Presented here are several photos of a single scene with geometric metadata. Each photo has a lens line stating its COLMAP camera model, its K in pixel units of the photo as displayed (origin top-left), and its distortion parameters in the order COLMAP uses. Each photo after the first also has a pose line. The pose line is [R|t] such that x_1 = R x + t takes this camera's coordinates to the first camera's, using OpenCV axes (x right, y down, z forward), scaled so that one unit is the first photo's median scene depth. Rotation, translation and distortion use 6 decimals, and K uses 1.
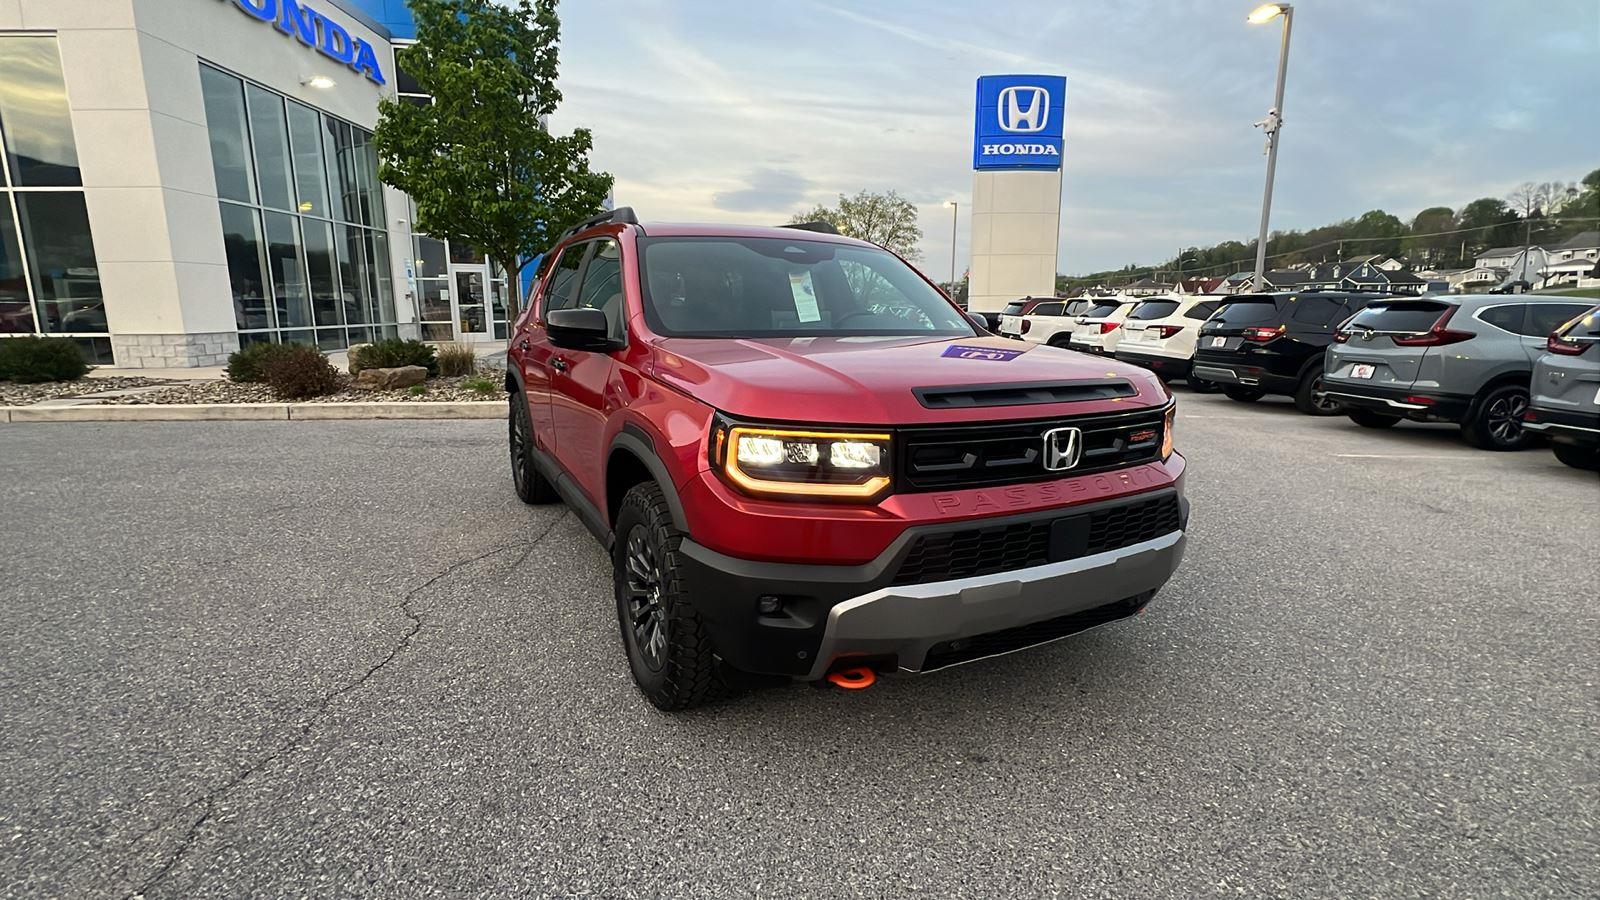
lens RADIAL K [[736.7, 0, 799.2], [0, 736.7, 450.7], [0, 0, 1]] dist [0.000294, -0.001999]
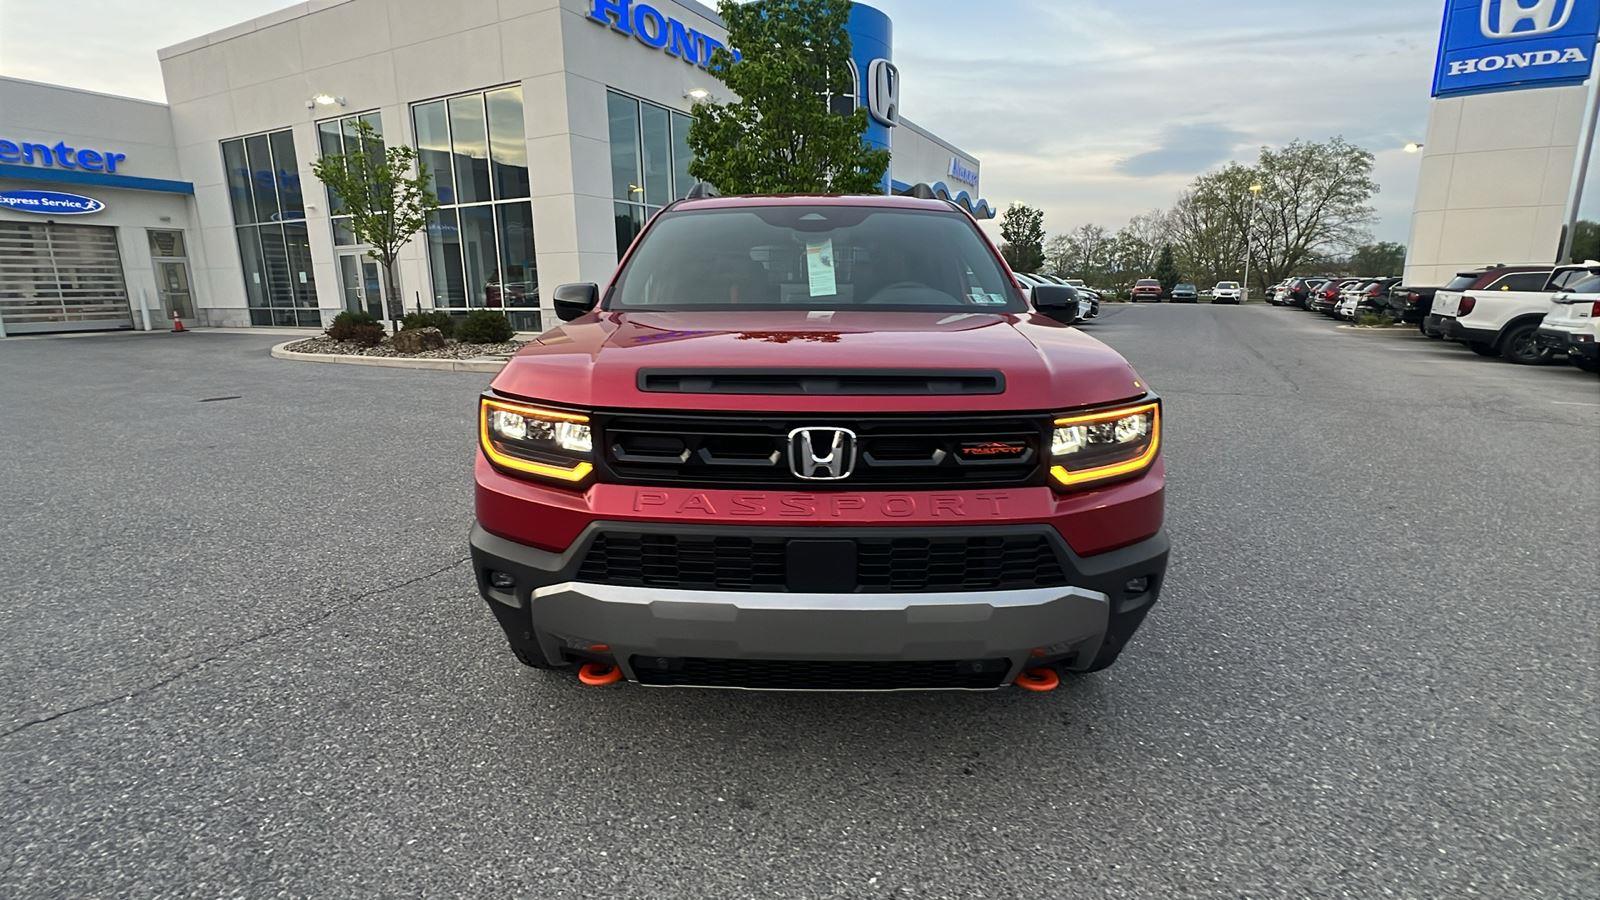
lens RADIAL K [[736.7, 0, 795.1], [0, 736.7, 455.5], [0, 0, 1]] dist [0.000294, -0.001999]
pose [[0.876617, 0.099339, -0.470823, 0.086760], [-0.083108, 0.995011, 0.055201, -0.005093], [0.473957, -0.009261, 0.880499, 0.035496]]
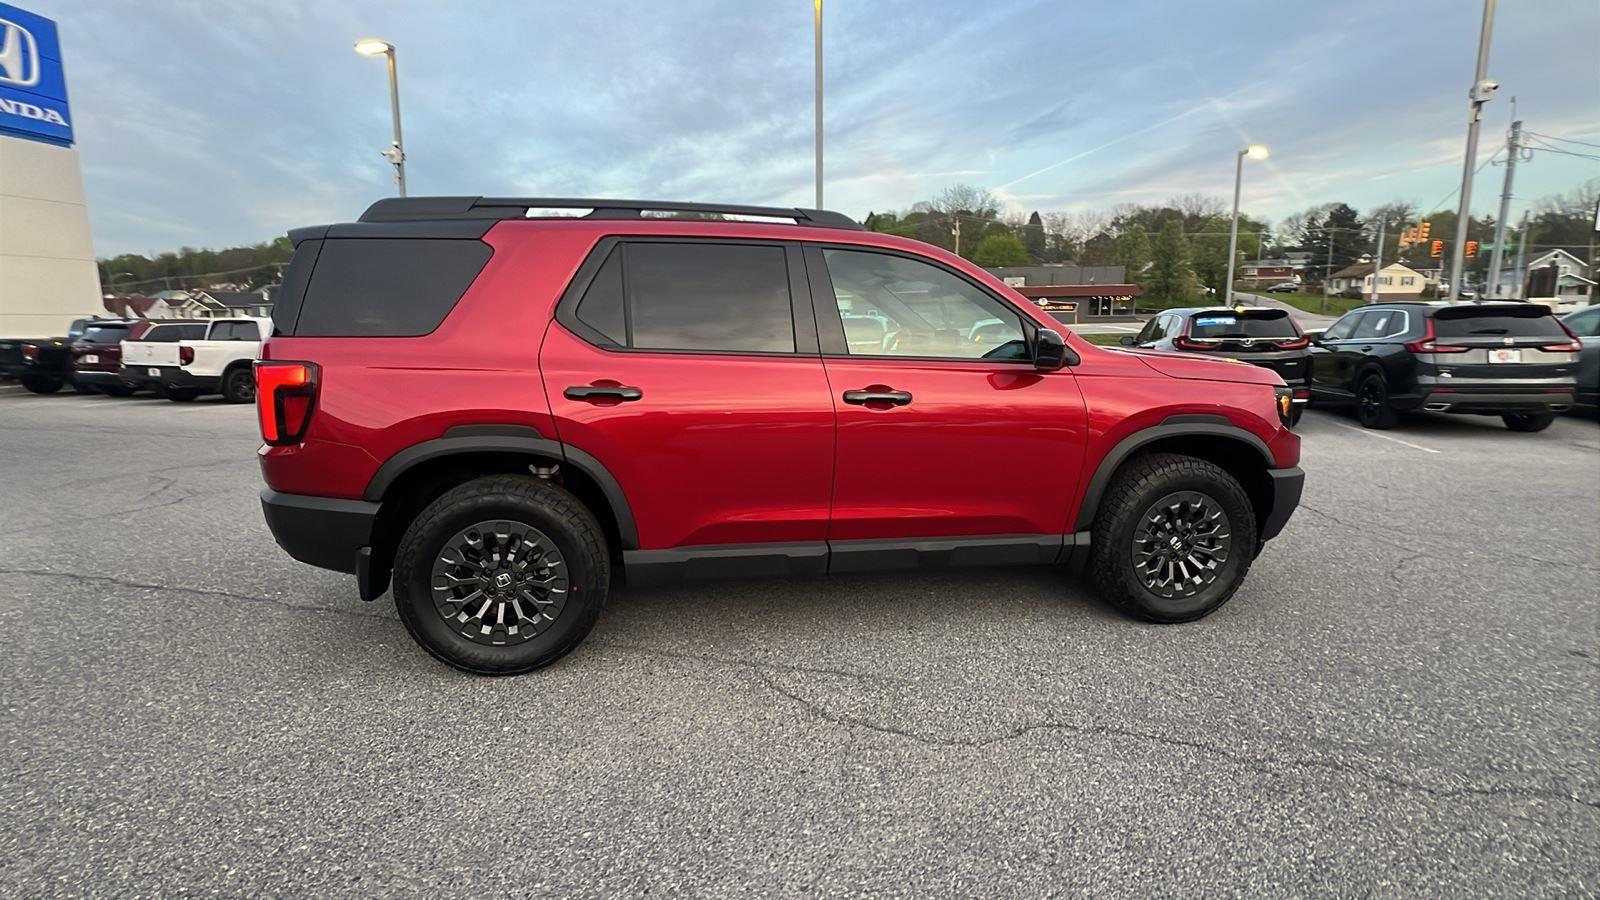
lens RADIAL K [[736.7, 0, 795.1], [0, 736.7, 449.8], [0, 0, 1]] dist [0.000294, -0.001999]
pose [[0.314196, -0.160418, 0.935707, -0.244801], [0.187517, 0.976689, 0.104479, -0.036194], [-0.930655, 0.142634, 0.336953, 0.176820]]
